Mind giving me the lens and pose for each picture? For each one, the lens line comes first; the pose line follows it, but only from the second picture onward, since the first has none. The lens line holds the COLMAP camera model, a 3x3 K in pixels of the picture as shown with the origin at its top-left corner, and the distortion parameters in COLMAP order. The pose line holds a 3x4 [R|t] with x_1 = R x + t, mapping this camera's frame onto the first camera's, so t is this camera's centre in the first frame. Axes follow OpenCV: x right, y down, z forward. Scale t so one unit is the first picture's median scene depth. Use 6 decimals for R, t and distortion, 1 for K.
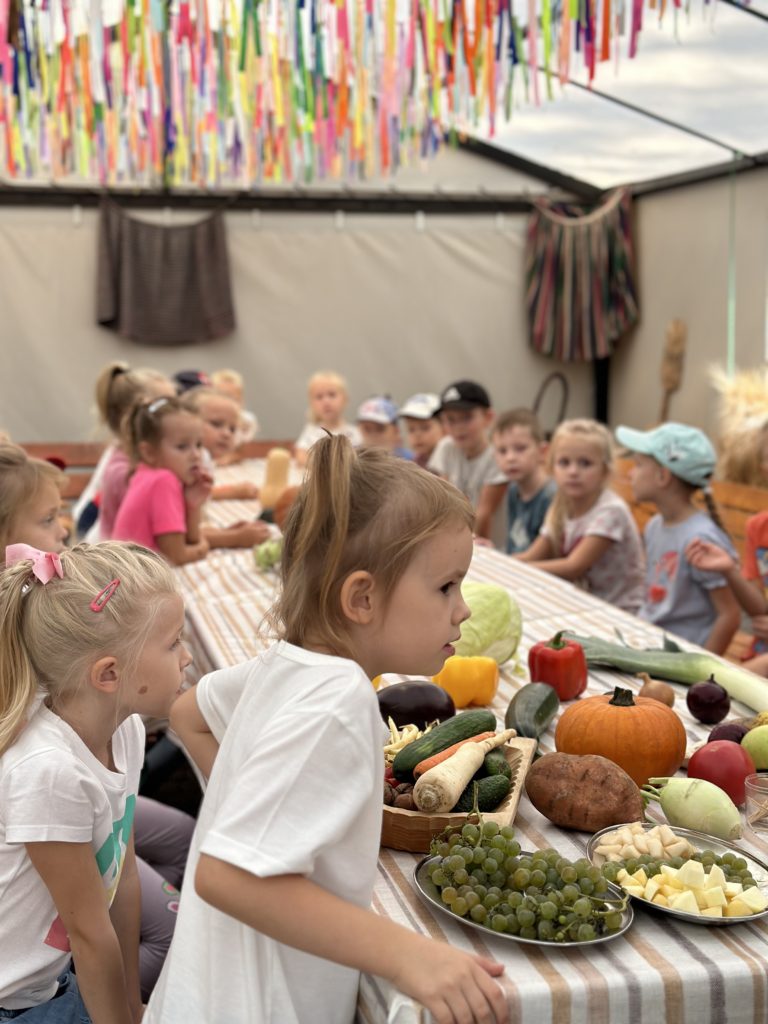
lens RADIAL K [[1507.1, 0, 363.0], [0, 1507.1, 516.5], [0, 0, 1]] dist [0.169549, 0.000000]
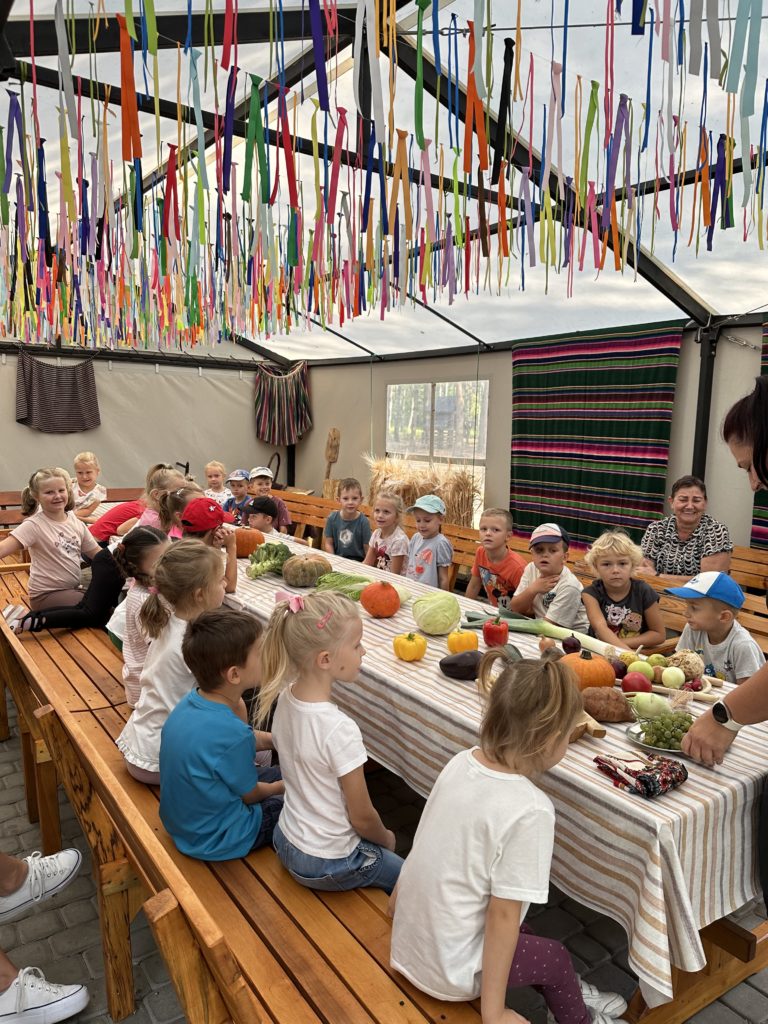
lens RADIAL K [[754.3, 0, 393.2], [0, 754.3, 514.9], [0, 0, 1]] dist [0.060961, -0.007910]
pose [[0.919302, -0.017865, 0.393147, -0.399127], [0.013625, 0.999815, 0.013572, -0.078799], [-0.393317, -0.007120, 0.919375, 0.079214]]
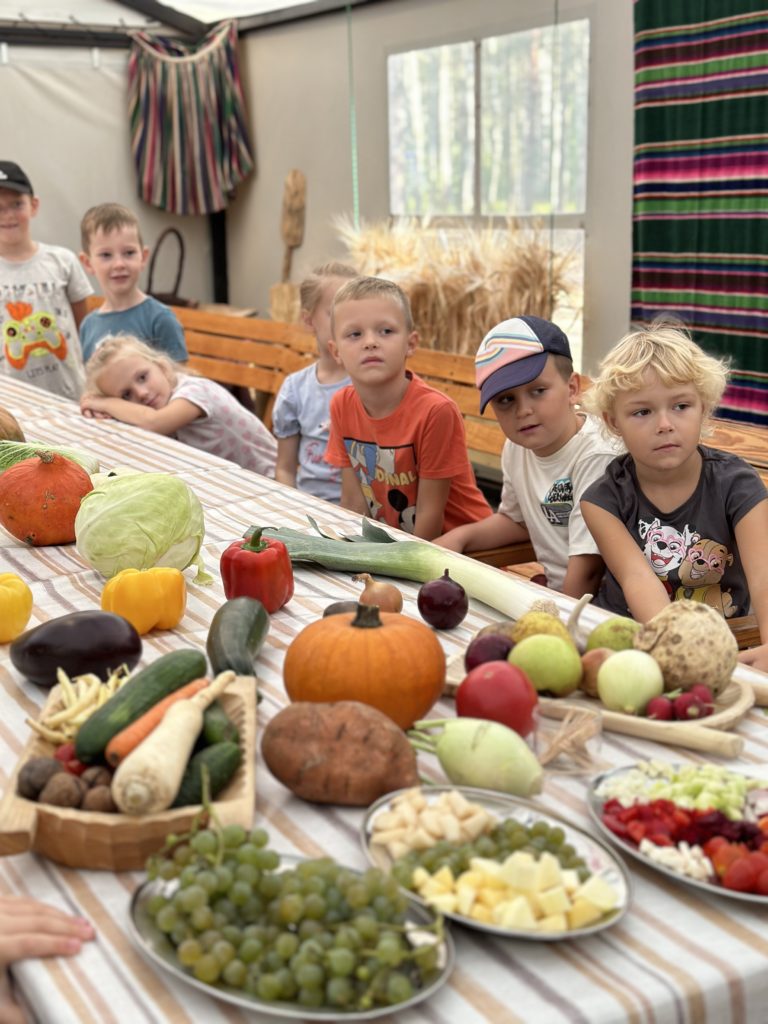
lens RADIAL K [[1507.1, 0, 380.9], [0, 1507.1, 514.9], [0, 0, 1]] dist [0.169549, 0.000000]
pose [[0.962340, -0.060998, 0.264919, -0.017817], [0.037940, 0.995100, 0.091304, -0.001999], [-0.269190, -0.077815, 0.959938, 0.201932]]
